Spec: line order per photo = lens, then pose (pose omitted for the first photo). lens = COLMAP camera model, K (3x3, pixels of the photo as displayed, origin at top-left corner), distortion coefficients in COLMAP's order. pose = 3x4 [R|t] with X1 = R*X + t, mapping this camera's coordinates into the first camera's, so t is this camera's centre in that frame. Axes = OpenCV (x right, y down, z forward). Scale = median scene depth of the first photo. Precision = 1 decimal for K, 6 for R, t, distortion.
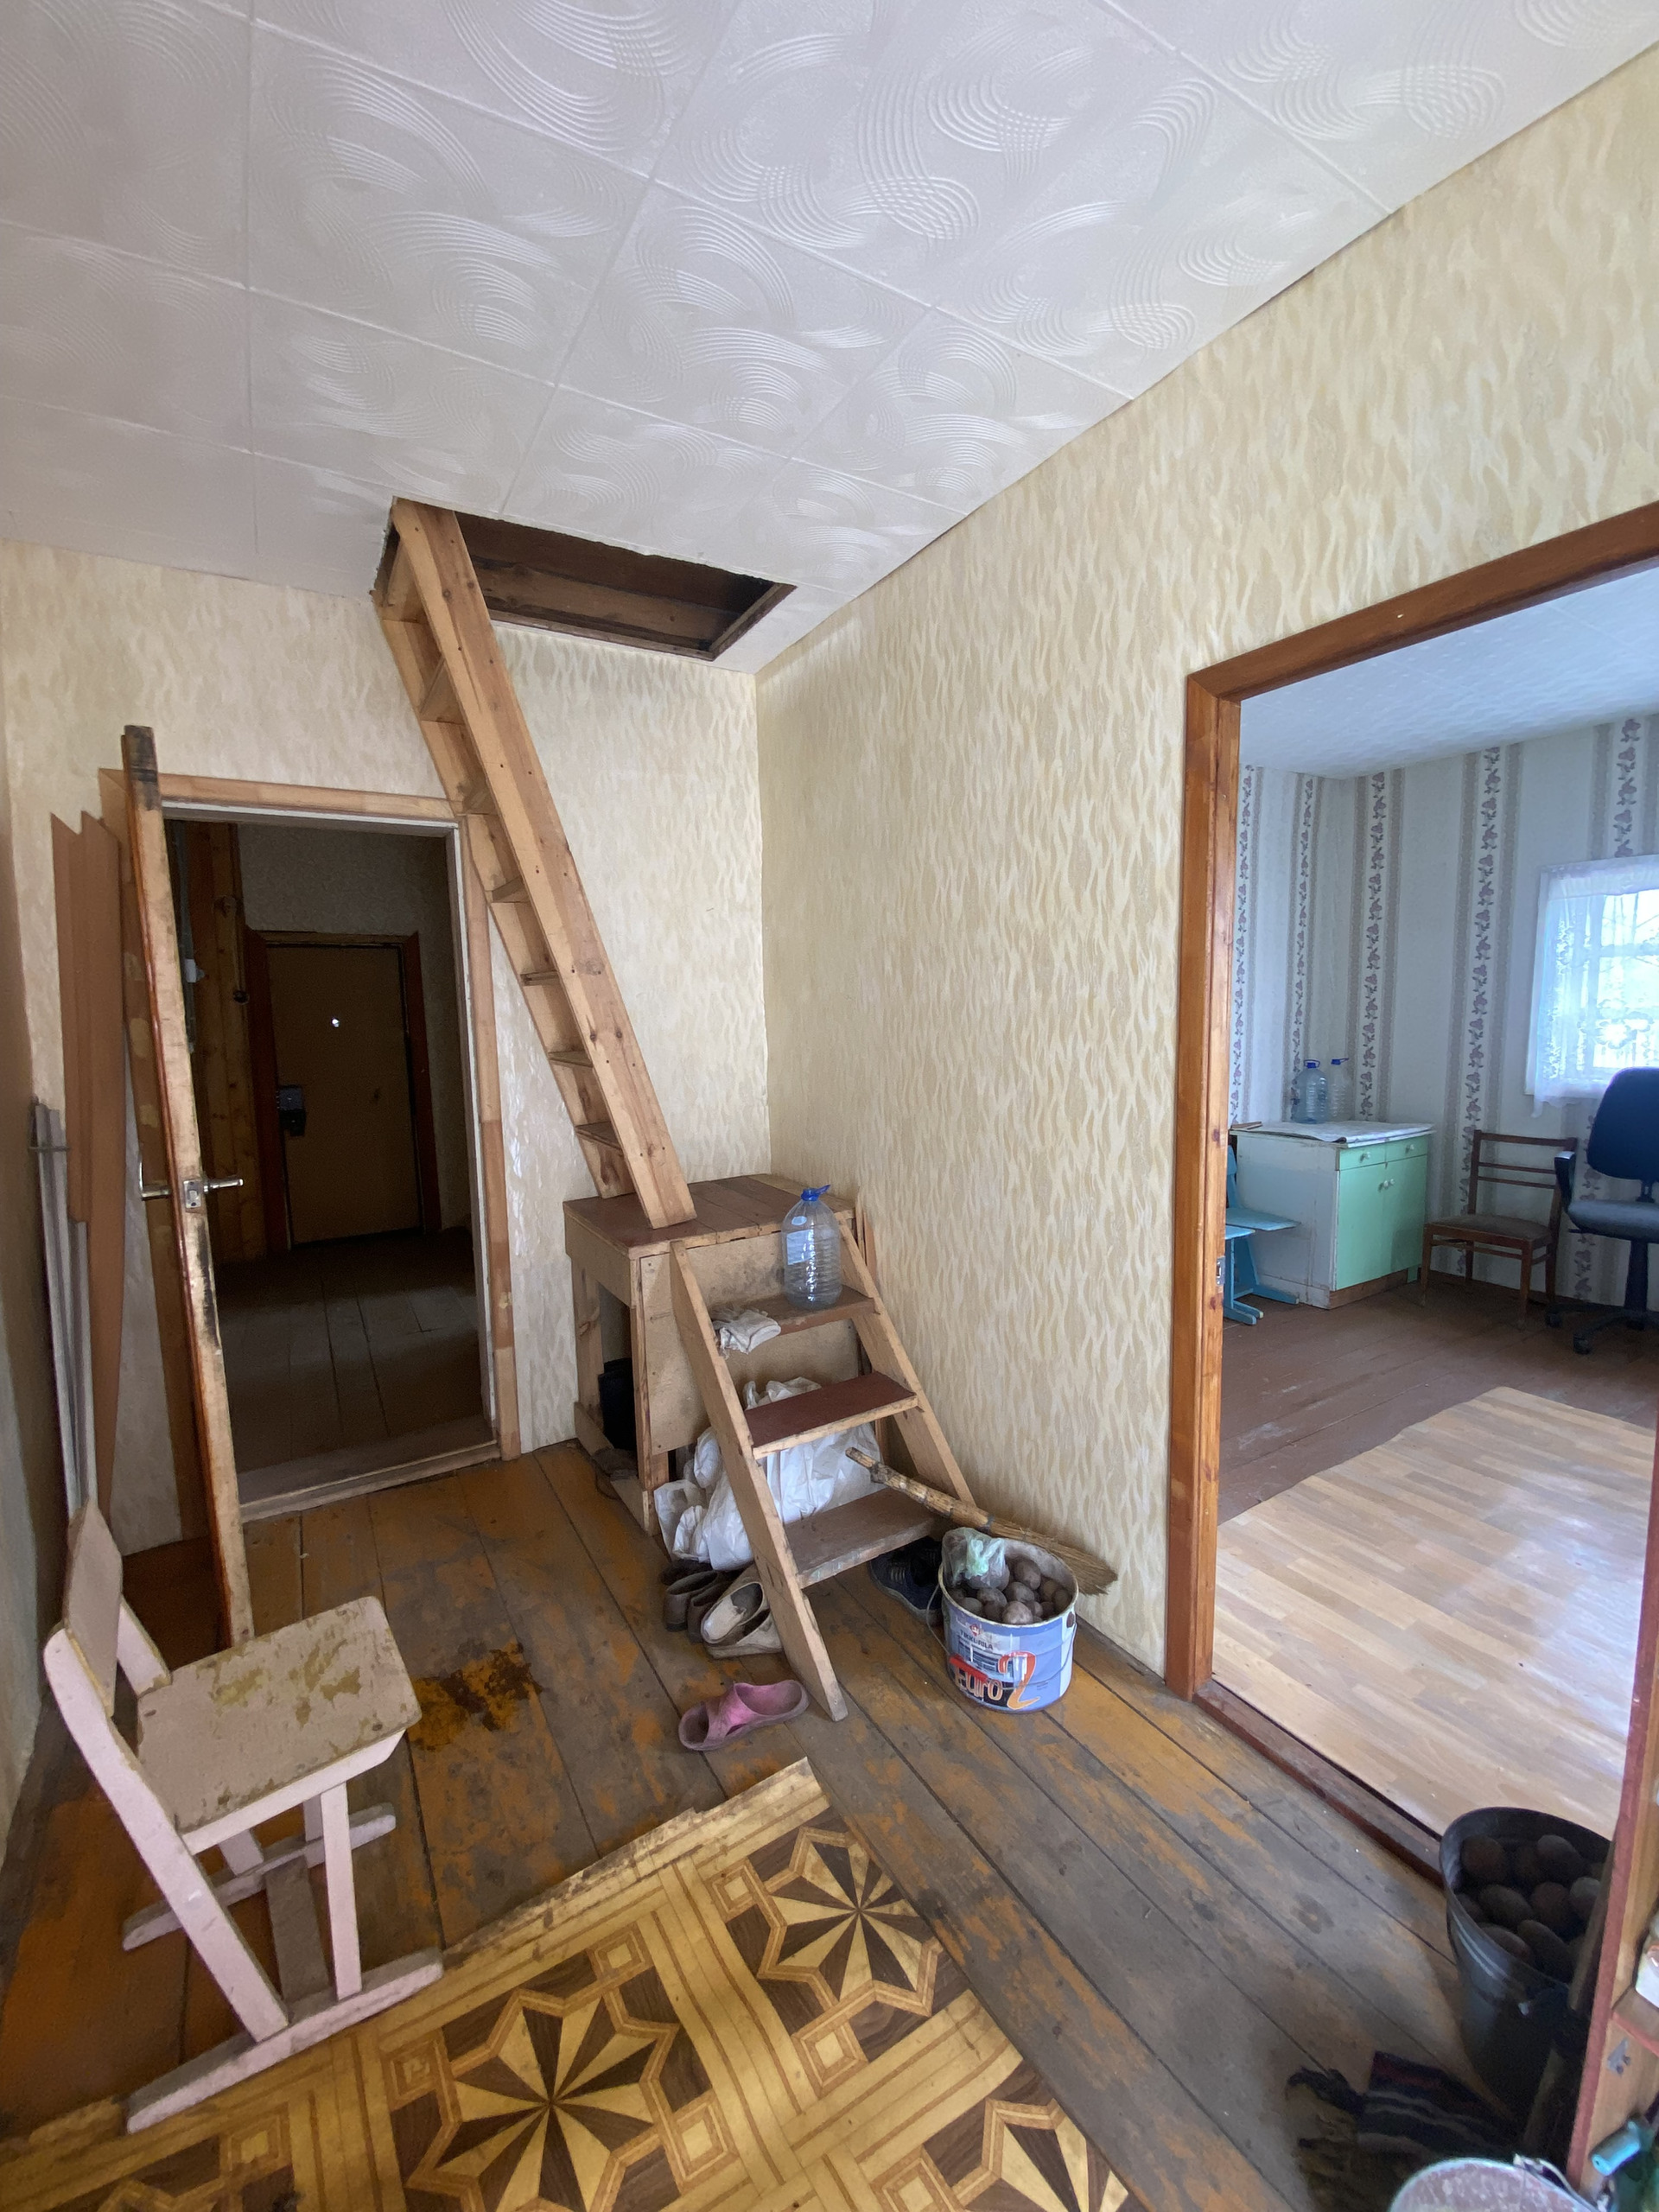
lens RADIAL K [[890.4, 0, 839.8], [0, 890.4, 1111.3], [0, 0, 1]] dist [0.047877, -0.036037]
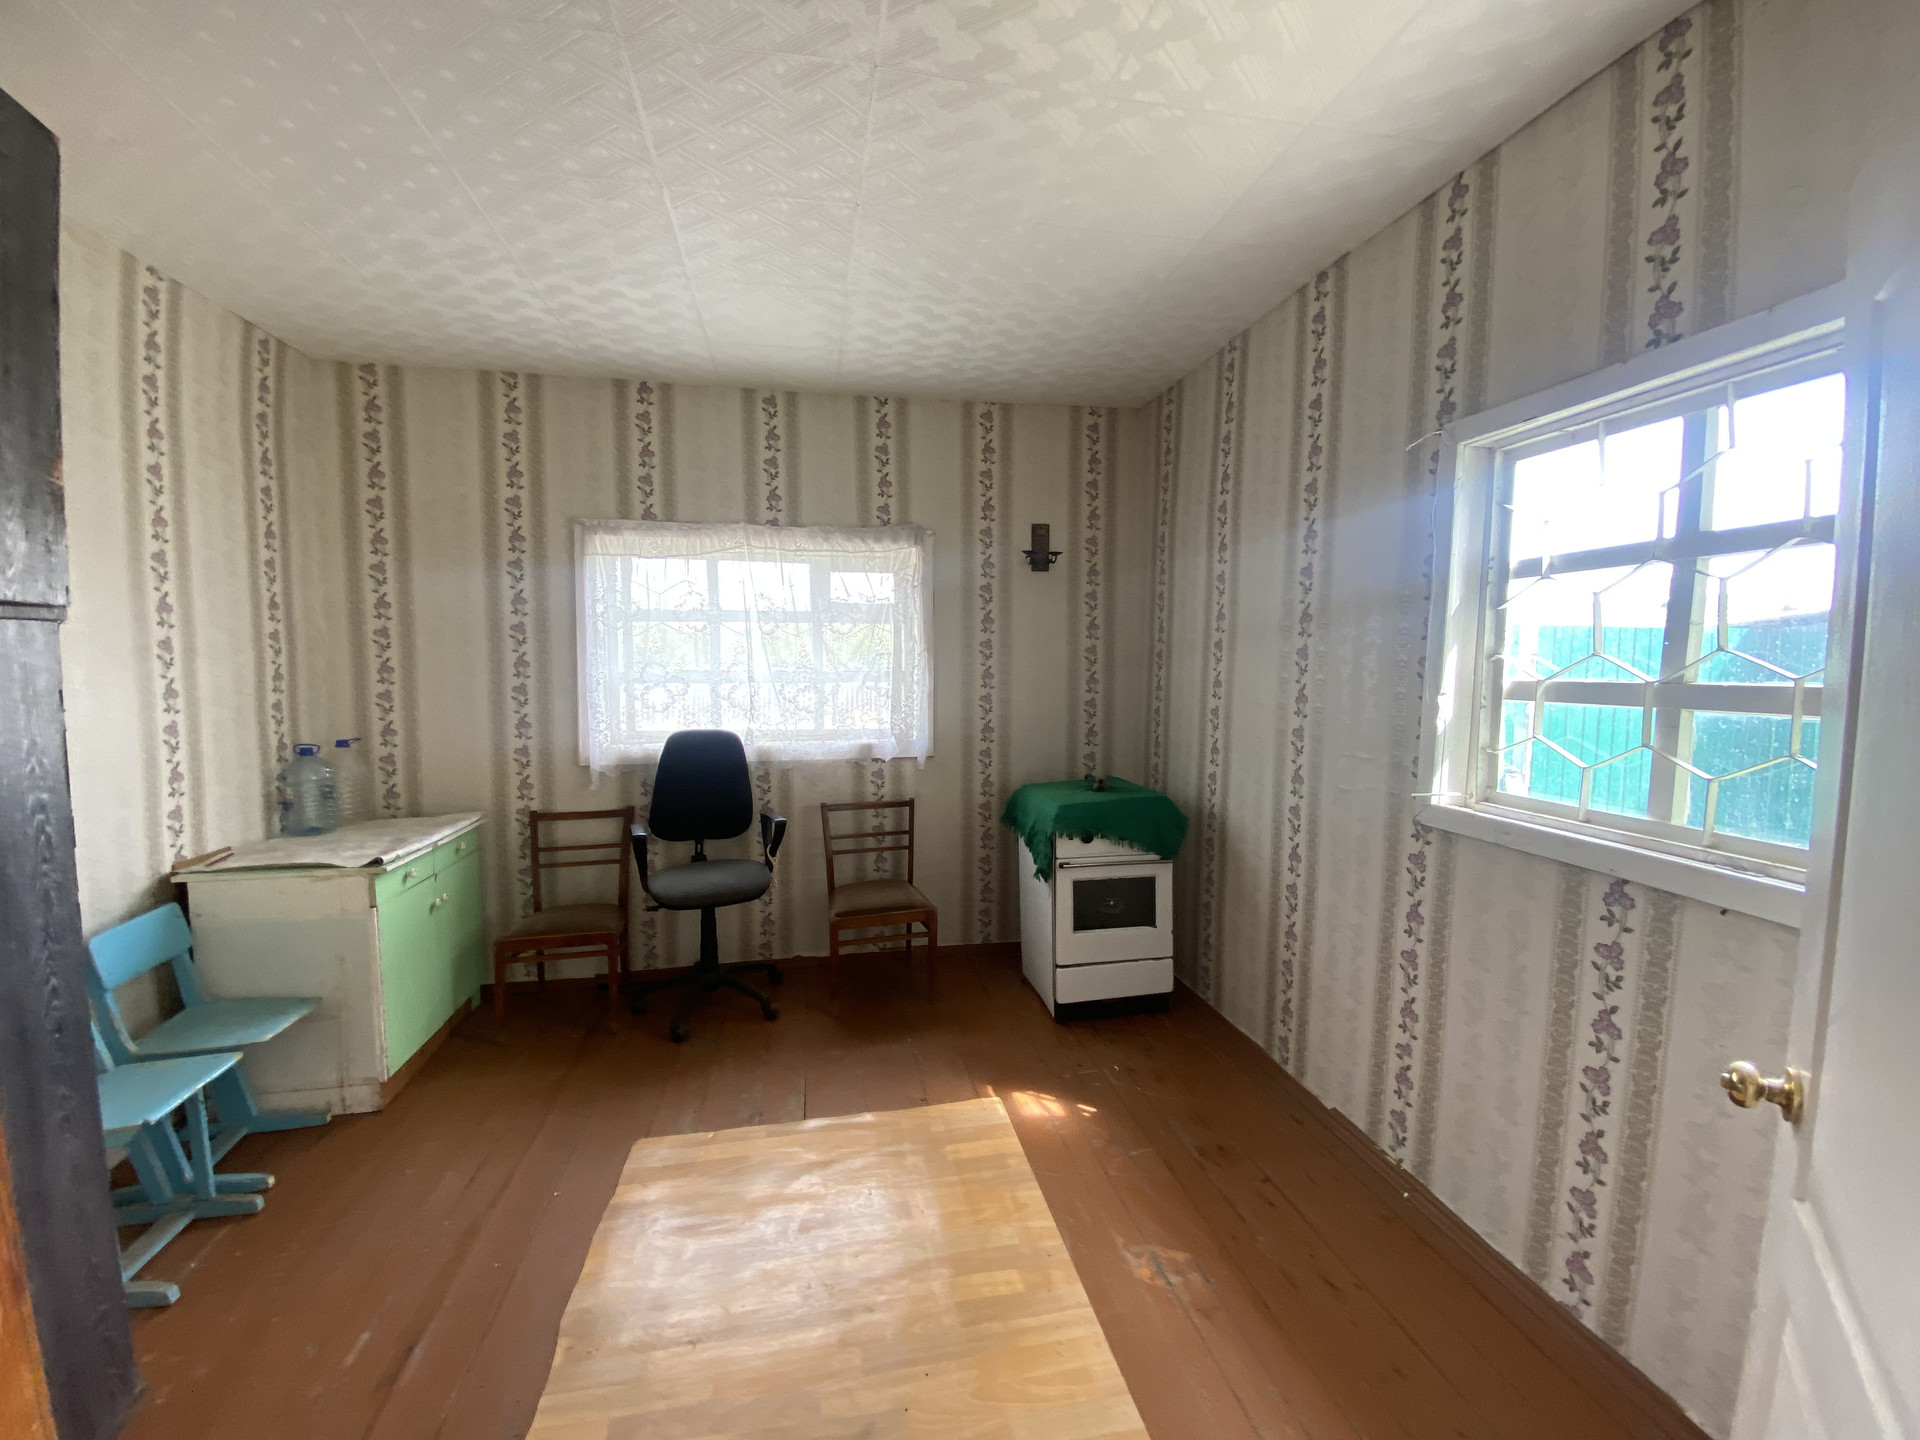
lens RADIAL K [[767.8, 0, 959.1], [0, 767.8, 707.7], [0, 0, 1]] dist [0.011428, -0.018220]
pose [[0.348352, -0.040298, 0.936497, 0.160519], [0.103885, 0.994581, 0.004155, -0.038635], [-0.931589, 0.095841, 0.350650, 0.350284]]
